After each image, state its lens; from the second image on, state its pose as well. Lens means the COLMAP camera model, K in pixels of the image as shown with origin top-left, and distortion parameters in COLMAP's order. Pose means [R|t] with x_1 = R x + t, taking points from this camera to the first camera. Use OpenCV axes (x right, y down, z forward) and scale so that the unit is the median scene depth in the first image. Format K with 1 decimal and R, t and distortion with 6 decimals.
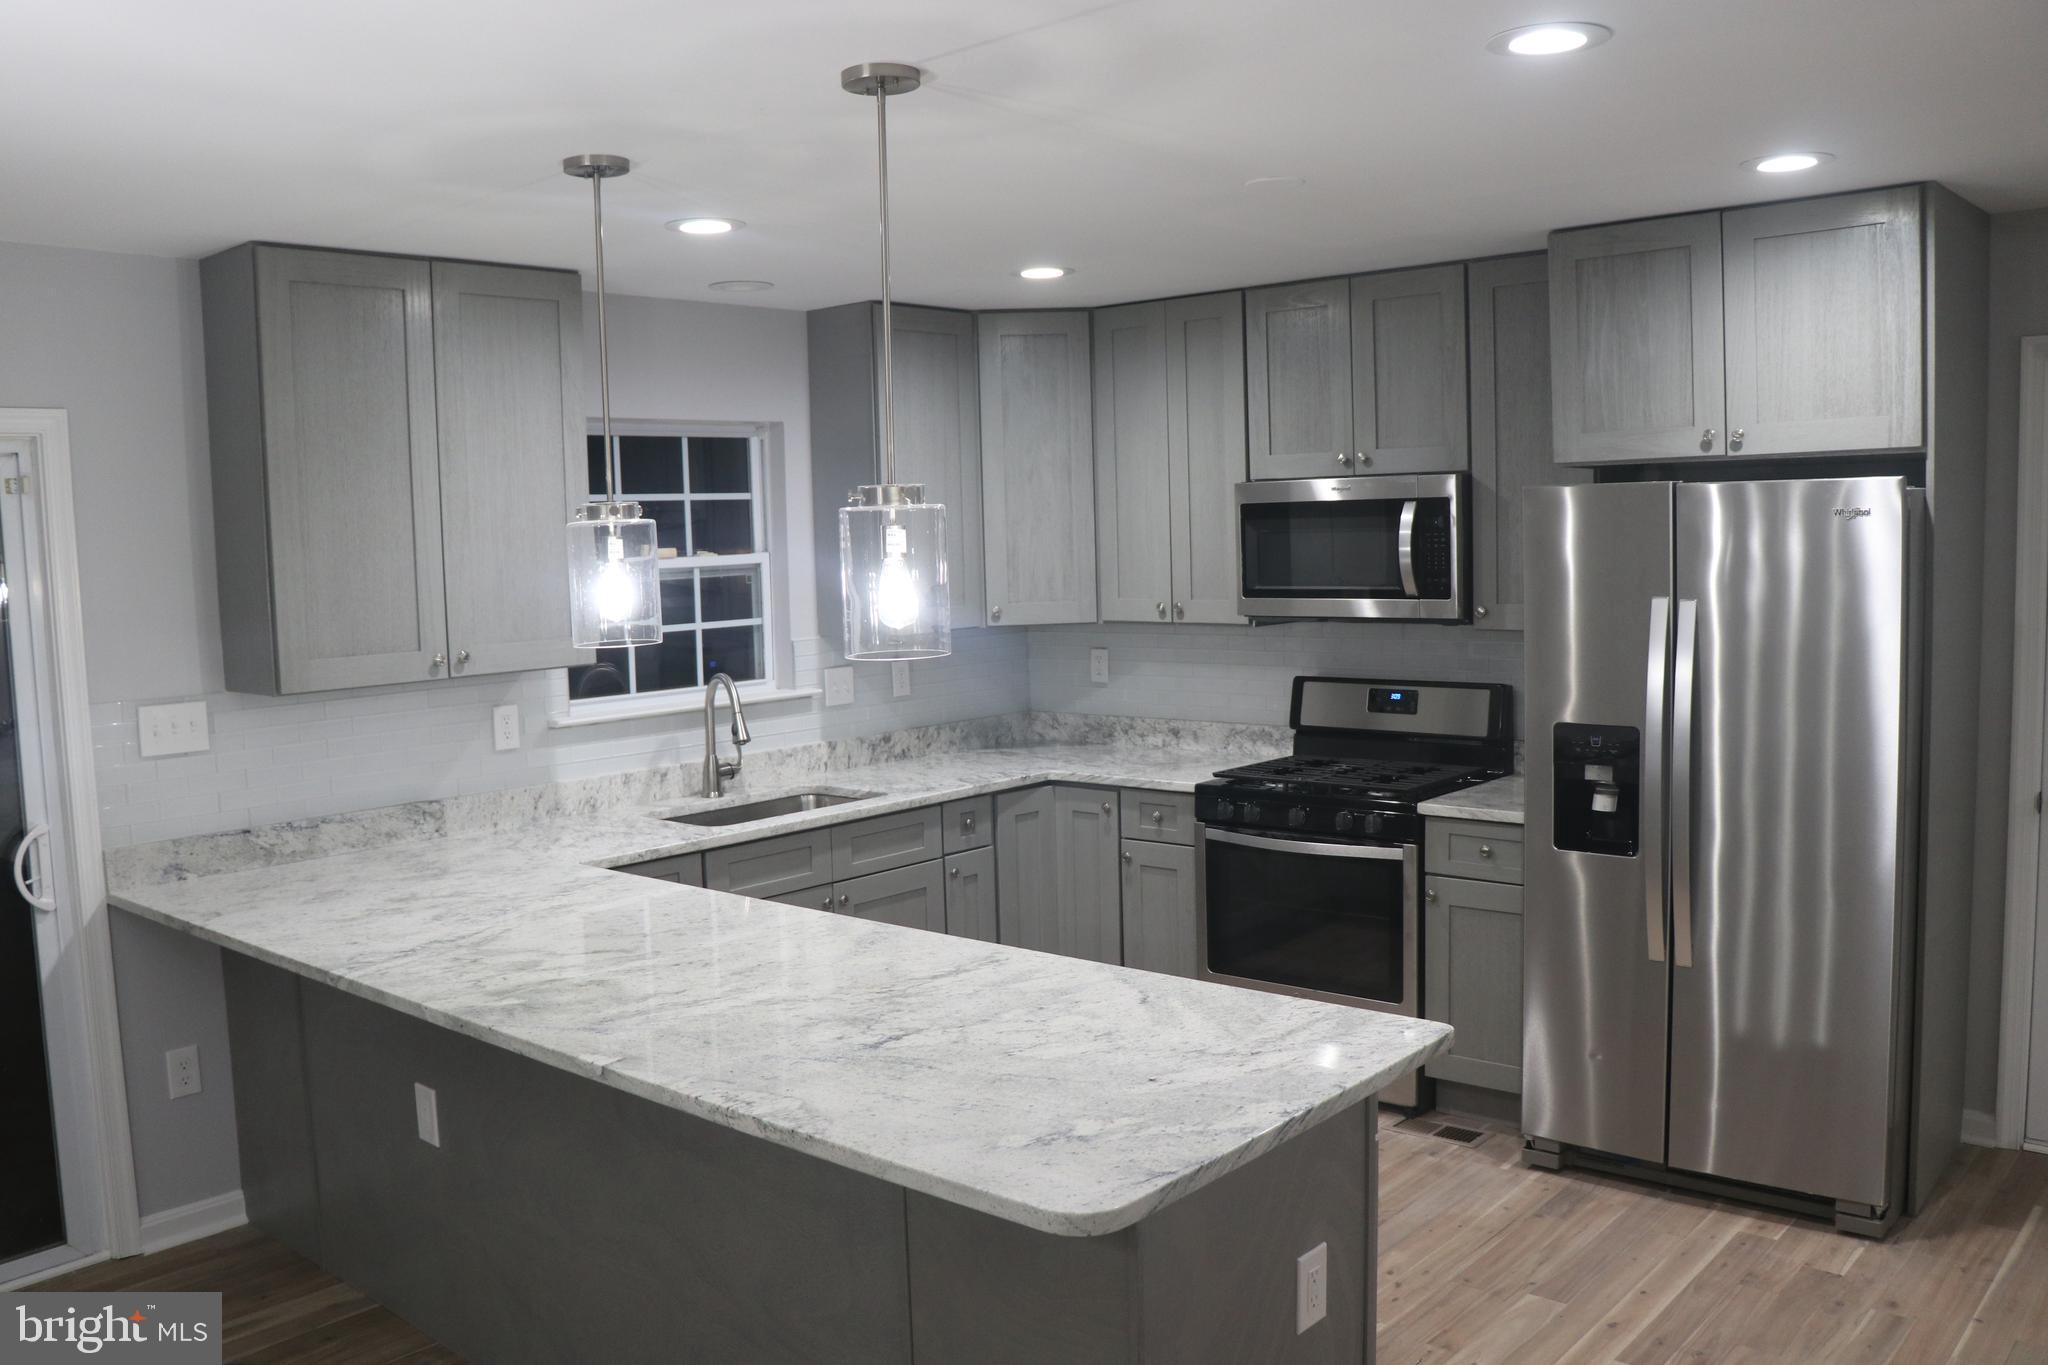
lens RADIAL K [[1683.4, 0, 1019.8], [0, 1683.4, 685.5], [0, 0, 1]] dist [-0.180911, 0.156591]
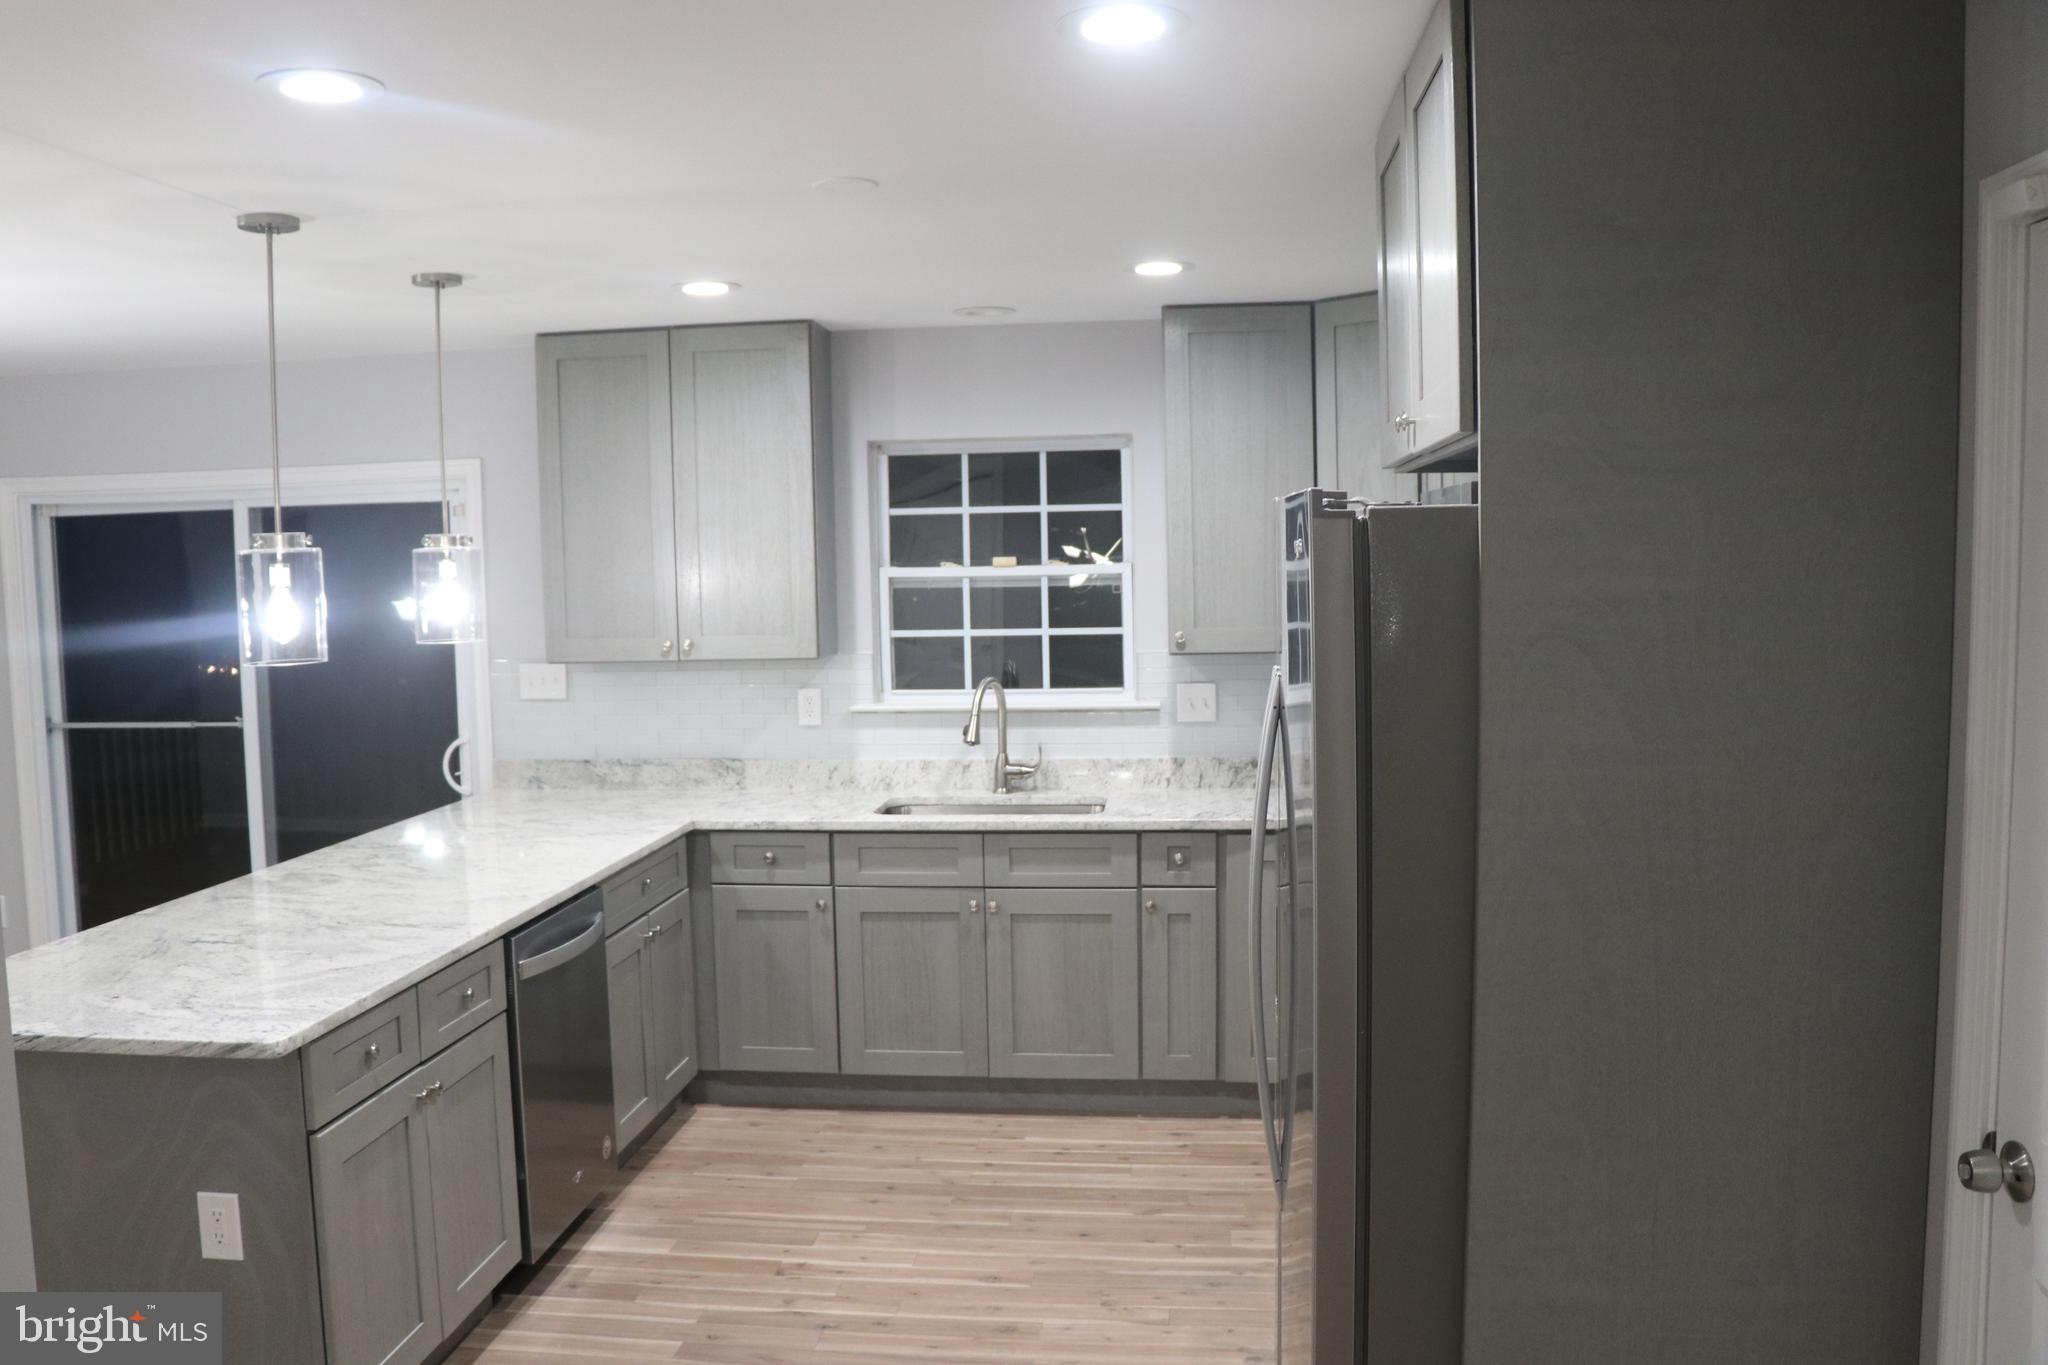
lens RADIAL K [[1681.6, 0, 1024.0], [0, 1681.6, 682.5], [0, 0, 1]] dist [-0.189412, 0.164266]
pose [[0.567230, 0.081233, -0.819544, 0.693255], [-0.071174, 0.996236, 0.049485, -0.057033], [0.820478, 0.030261, 0.570876, 0.402095]]
